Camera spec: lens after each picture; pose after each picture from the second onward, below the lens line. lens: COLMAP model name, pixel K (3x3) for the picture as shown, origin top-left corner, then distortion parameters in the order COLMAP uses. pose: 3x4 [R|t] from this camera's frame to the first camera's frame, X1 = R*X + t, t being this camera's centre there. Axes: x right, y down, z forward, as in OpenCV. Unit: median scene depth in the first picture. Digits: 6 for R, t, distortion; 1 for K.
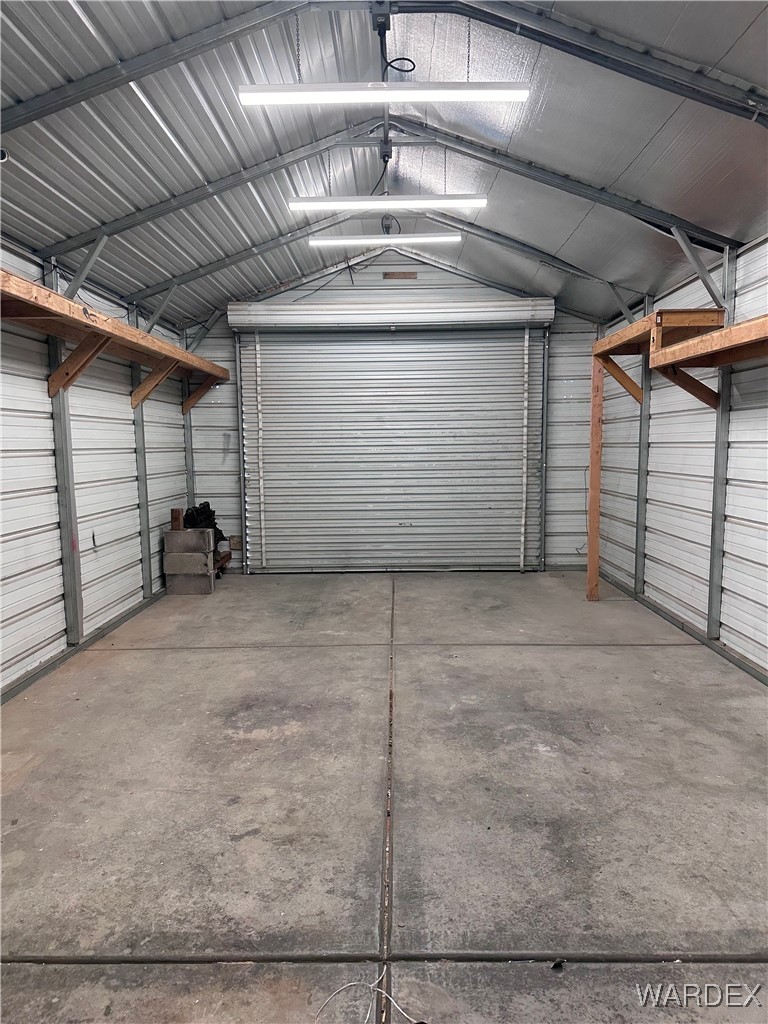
lens RADIAL K [[695.0, 0, 392.6], [0, 695.0, 516.1], [0, 0, 1]] dist [0.057004, -0.008773]
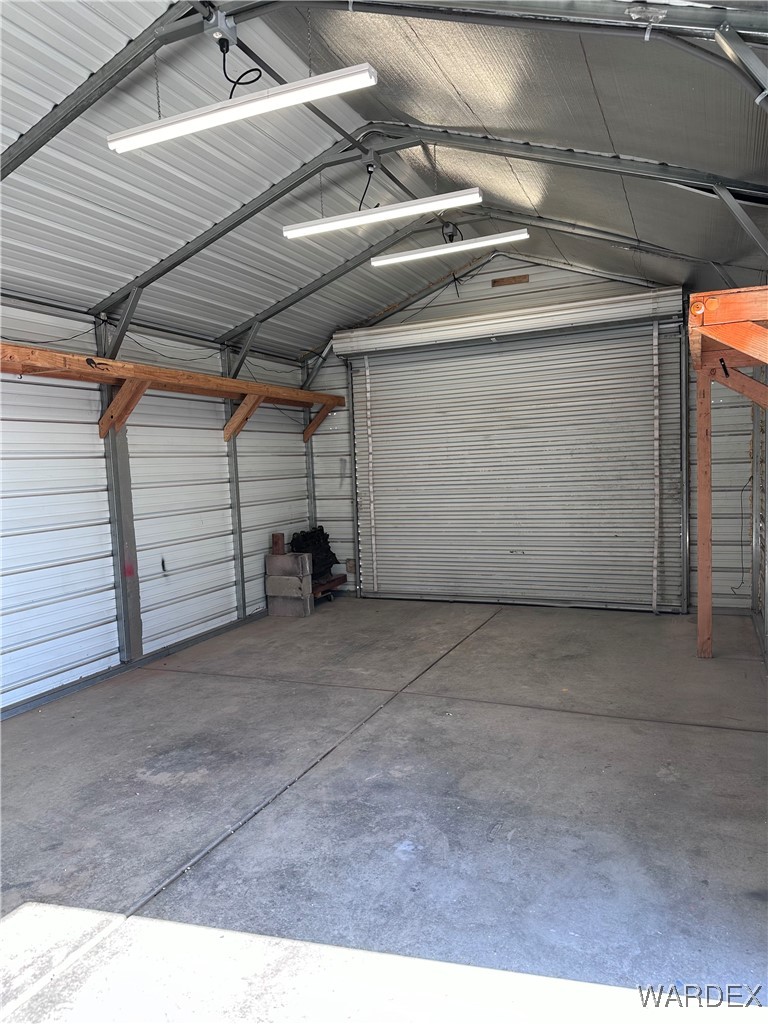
lens RADIAL K [[695.0, 0, 385.5], [0, 695.0, 516.0], [0, 0, 1]] dist [0.057004, -0.008773]
pose [[0.915295, 0.004131, -0.402762, 0.232905], [-0.009665, 0.999885, -0.011707, -0.023751], [0.402668, 0.014608, 0.915230, 0.097789]]
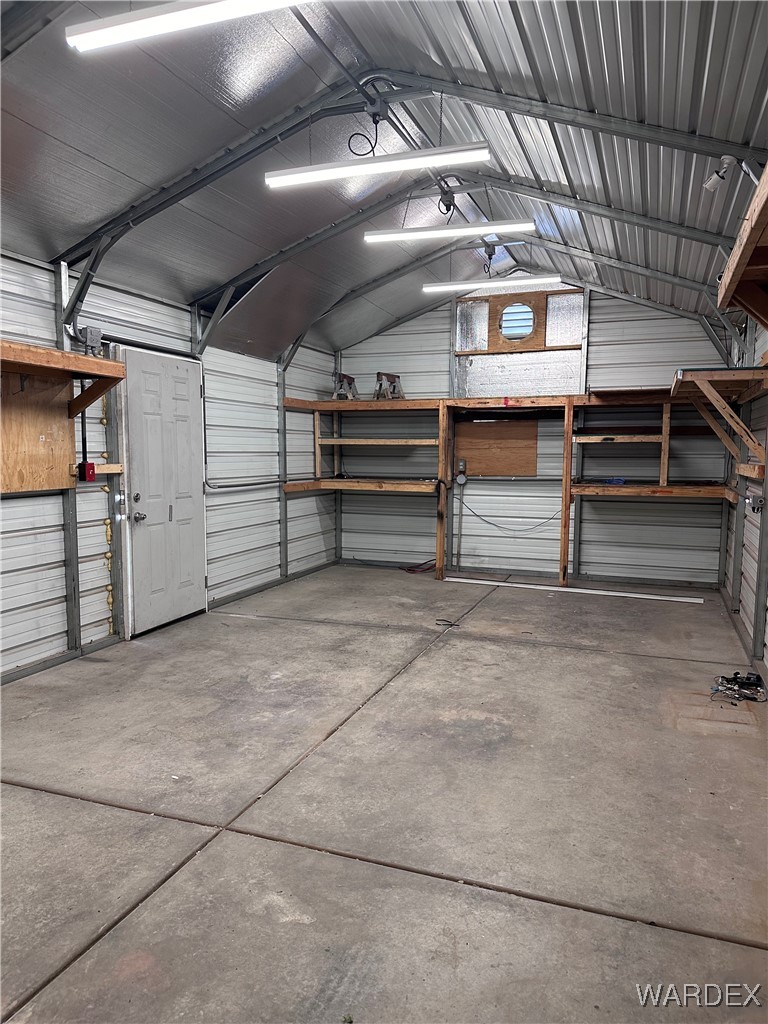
lens RADIAL K [[695.0, 0, 378.7], [0, 695.0, 512.9], [0, 0, 1]] dist [0.057004, -0.008773]
pose [[-0.933088, -0.030363, 0.358363, -0.199484], [0.038935, 0.982045, 0.184585, -0.099450], [-0.357533, 0.186187, -0.915153, 0.934036]]
